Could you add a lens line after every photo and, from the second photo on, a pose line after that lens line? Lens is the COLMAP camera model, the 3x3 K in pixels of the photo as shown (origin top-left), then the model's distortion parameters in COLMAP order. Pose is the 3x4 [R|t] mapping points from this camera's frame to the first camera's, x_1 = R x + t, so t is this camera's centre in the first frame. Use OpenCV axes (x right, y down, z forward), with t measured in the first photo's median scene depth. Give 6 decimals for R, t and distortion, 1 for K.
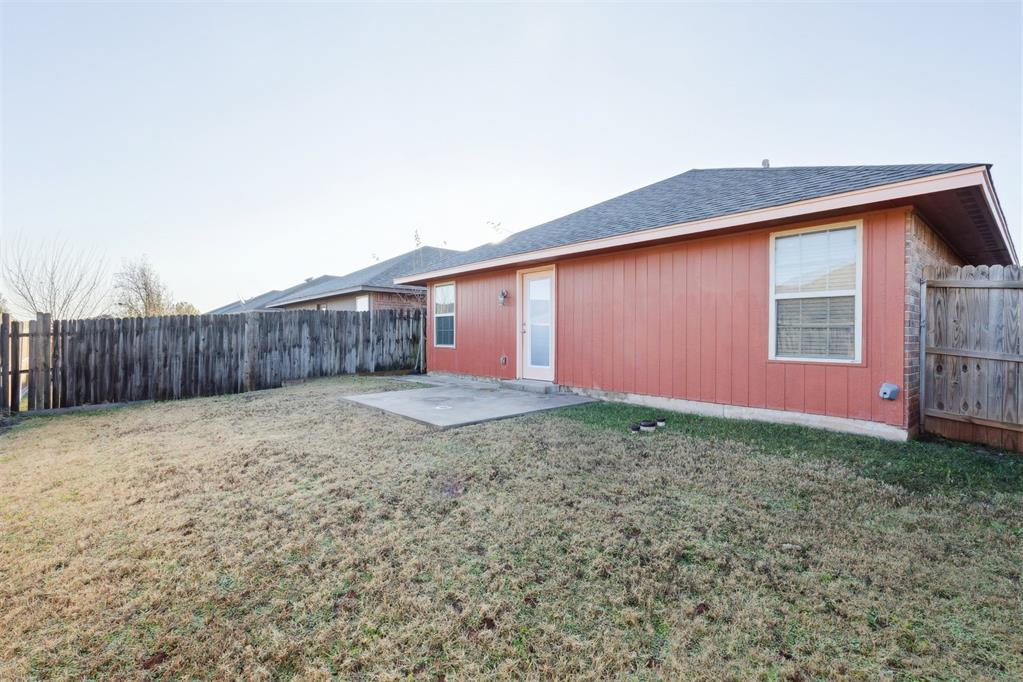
lens RADIAL K [[460.6, 0, 519.2], [0, 460.6, 335.7], [0, 0, 1]] dist [0.011374, -0.002645]
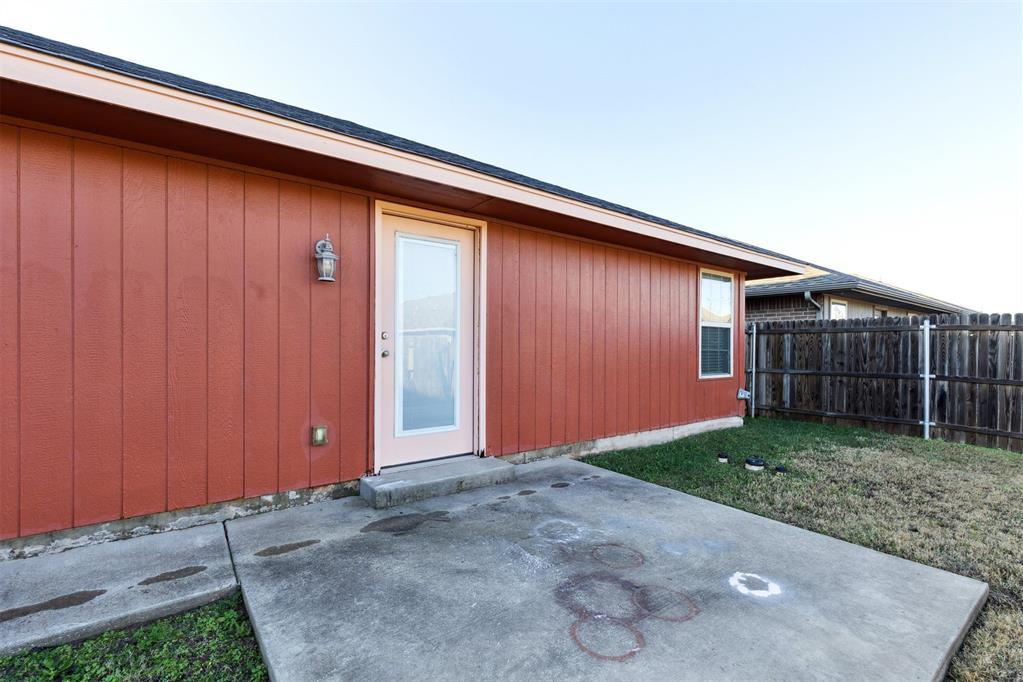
lens RADIAL K [[460.6, 0, 515.7], [0, 460.6, 342.3], [0, 0, 1]] dist [0.011374, -0.002645]
pose [[0.077829, 0.006618, 0.996945, -0.311862], [-0.004397, 0.999971, -0.006295, -0.014001], [-0.996957, -0.003893, 0.077855, 0.674683]]
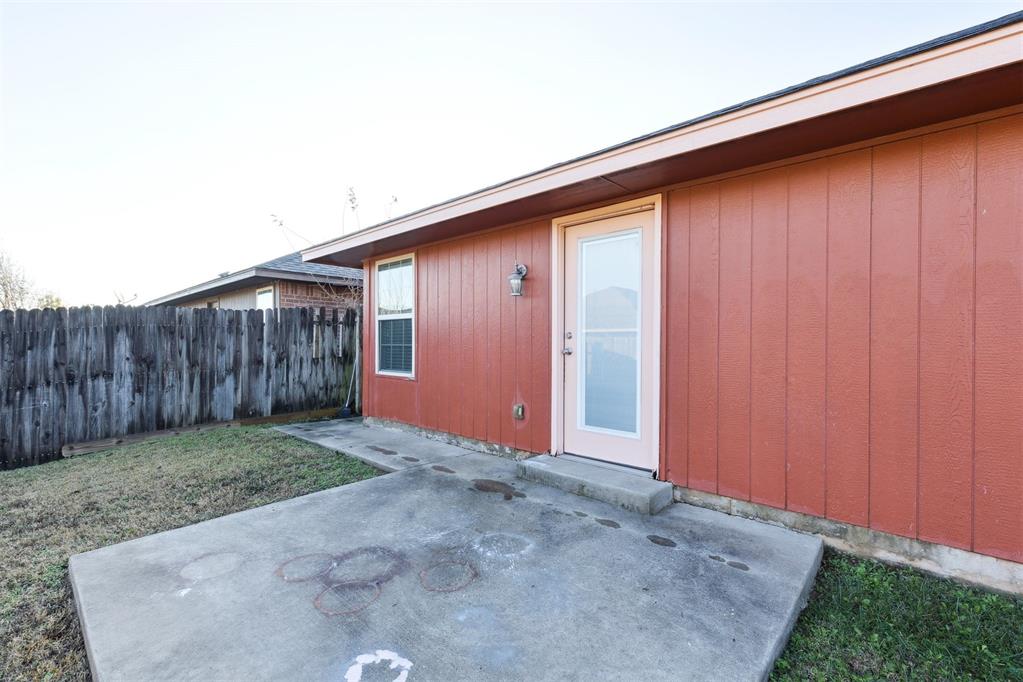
lens RADIAL K [[460.6, 0, 513.0], [0, 460.6, 342.1], [0, 0, 1]] dist [0.011374, -0.002645]
pose [[0.996390, 0.003146, 0.084841, -0.066515], [-0.003042, 0.999994, -0.001356, -0.014548], [-0.084844, 0.001093, 0.996394, 0.431517]]
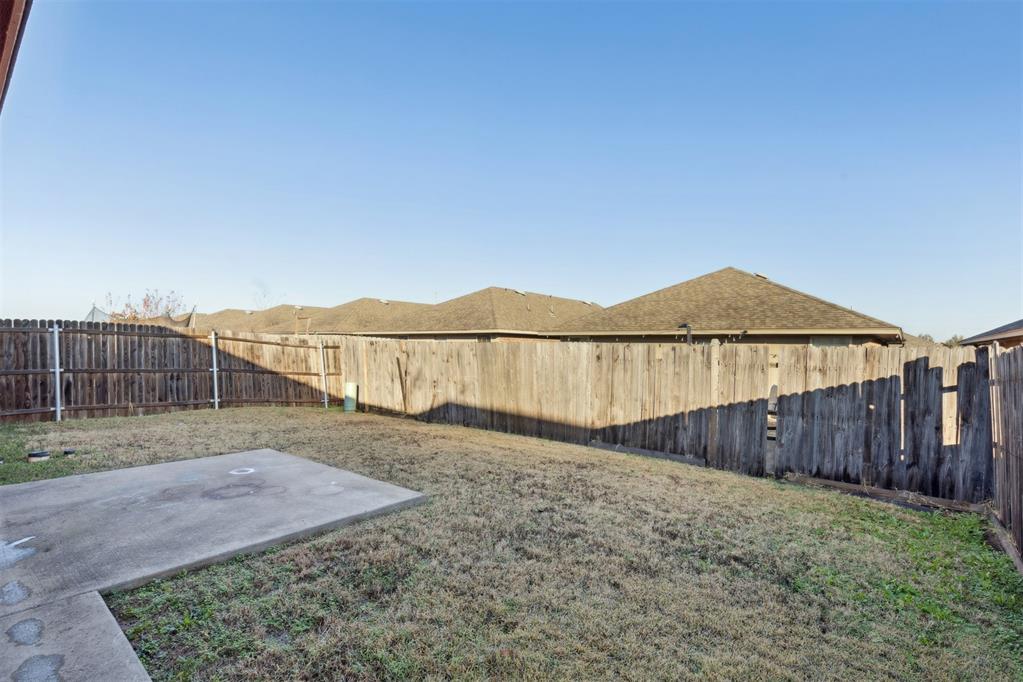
lens RADIAL K [[460.6, 0, 513.6], [0, 460.6, 345.9], [0, 0, 1]] dist [0.011374, -0.002645]
pose [[-0.988718, -0.011103, -0.149374, -0.276305], [-0.011486, 0.999933, 0.001702, -0.024725], [0.149345, 0.003399, -0.988779, 1.037191]]
